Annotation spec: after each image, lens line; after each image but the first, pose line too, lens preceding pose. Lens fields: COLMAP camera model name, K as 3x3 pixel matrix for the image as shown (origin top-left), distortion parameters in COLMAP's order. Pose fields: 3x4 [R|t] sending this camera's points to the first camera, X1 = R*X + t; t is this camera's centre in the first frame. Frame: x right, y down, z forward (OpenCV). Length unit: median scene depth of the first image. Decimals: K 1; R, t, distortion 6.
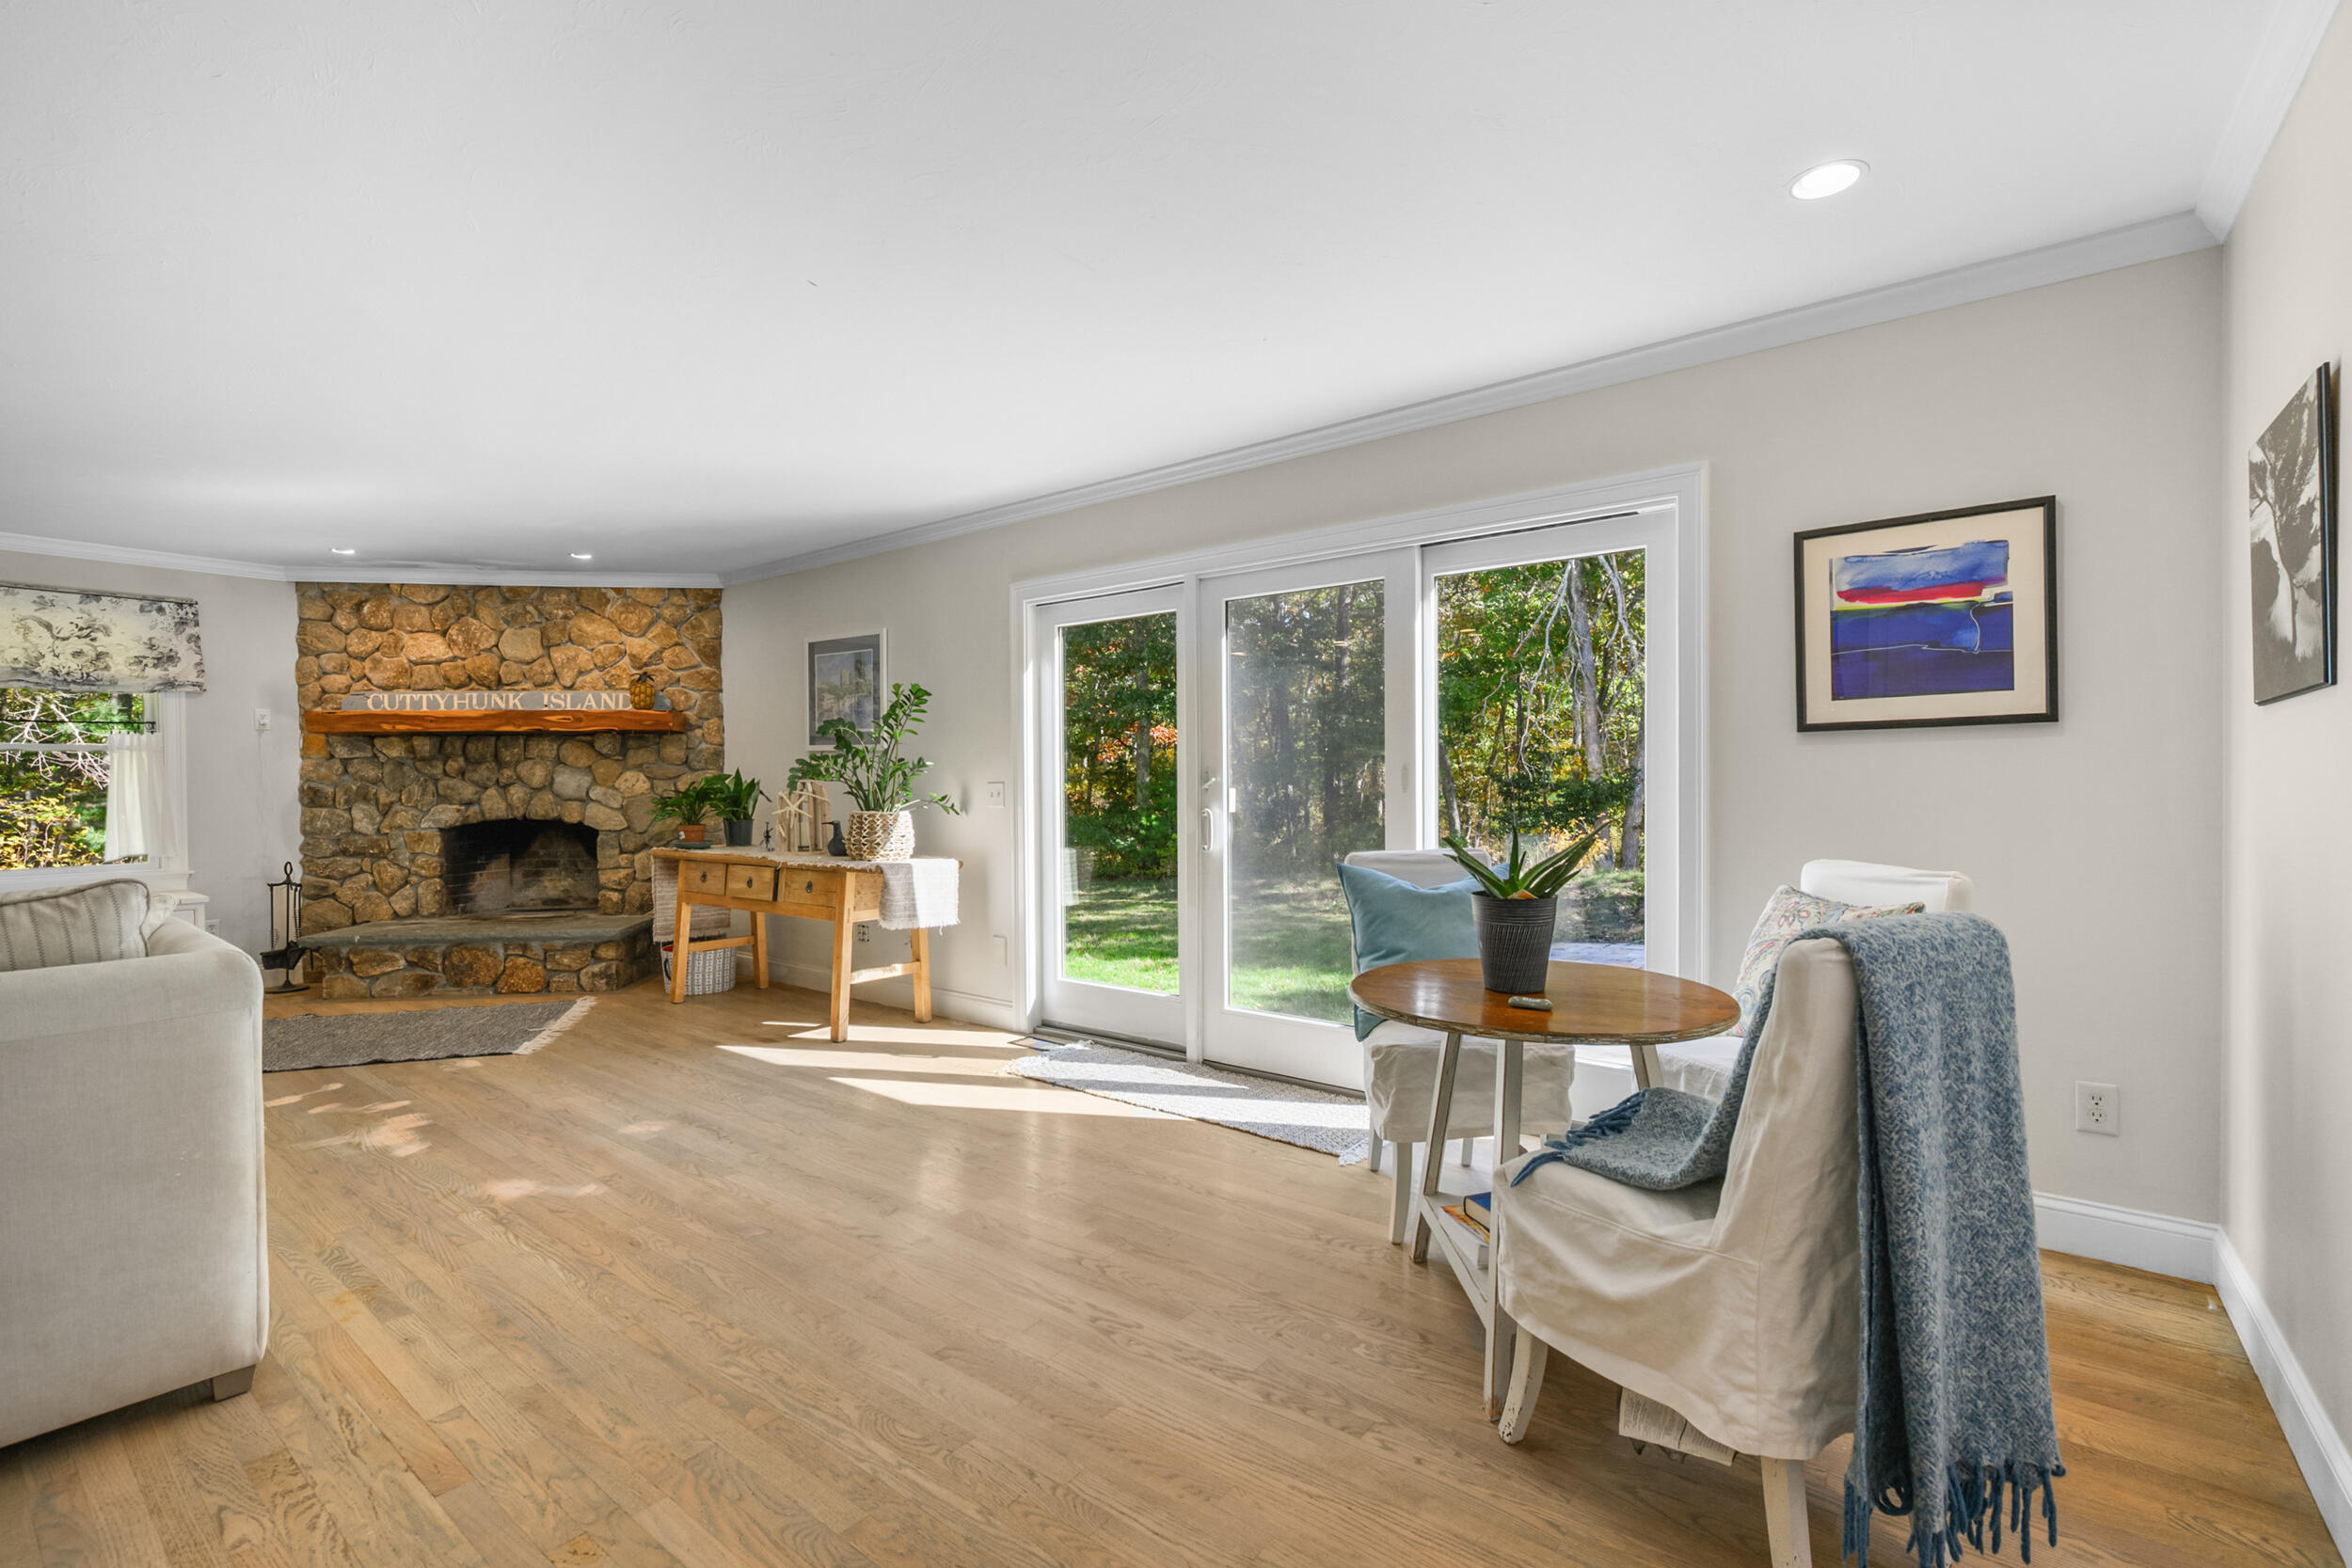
lens RADIAL K [[1017.6, 0, 1180.0], [0, 1017.6, 787.5], [0, 0, 1]] dist [-0.004505, 0.000156]
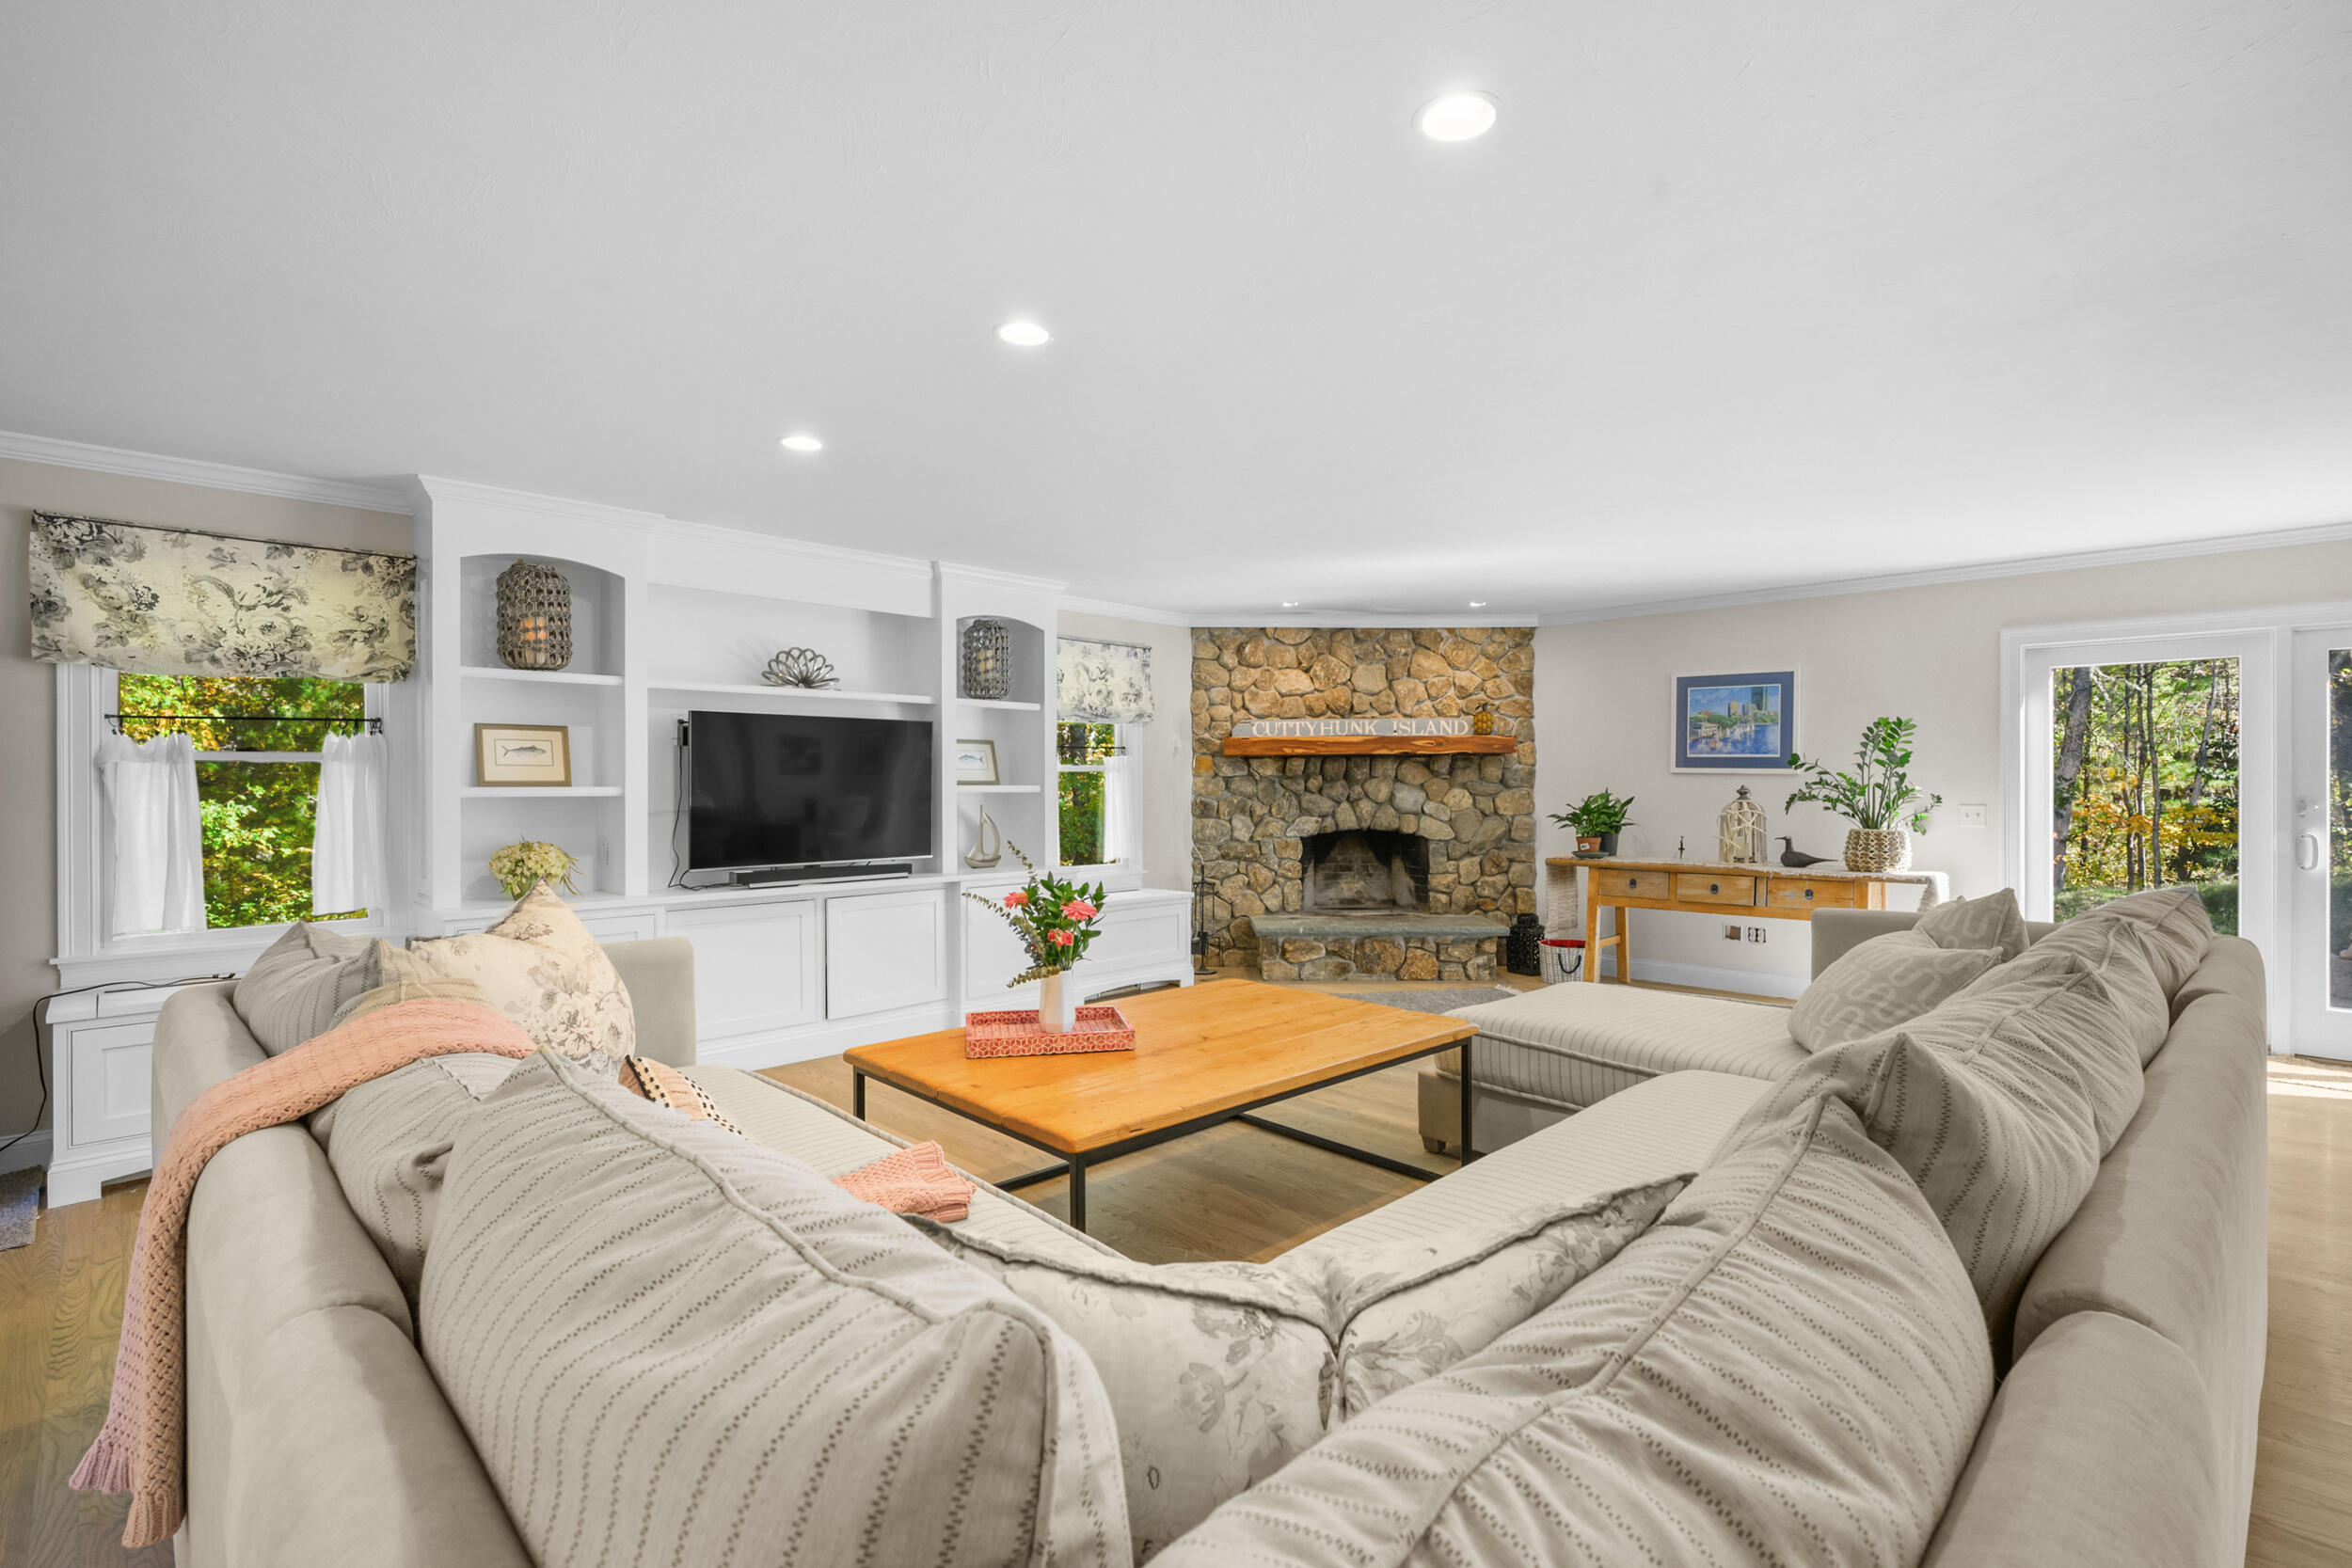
lens RADIAL K [[1035.5, 0, 1176.0], [0, 1035.5, 784.0], [0, 0, 1]] dist [0.000025, 0.000149]
pose [[0.991700, 0.005020, -0.128472, -0.722391], [-0.006092, 0.999950, -0.007947, -0.010114], [0.128426, 0.008663, 0.991681, -0.196952]]
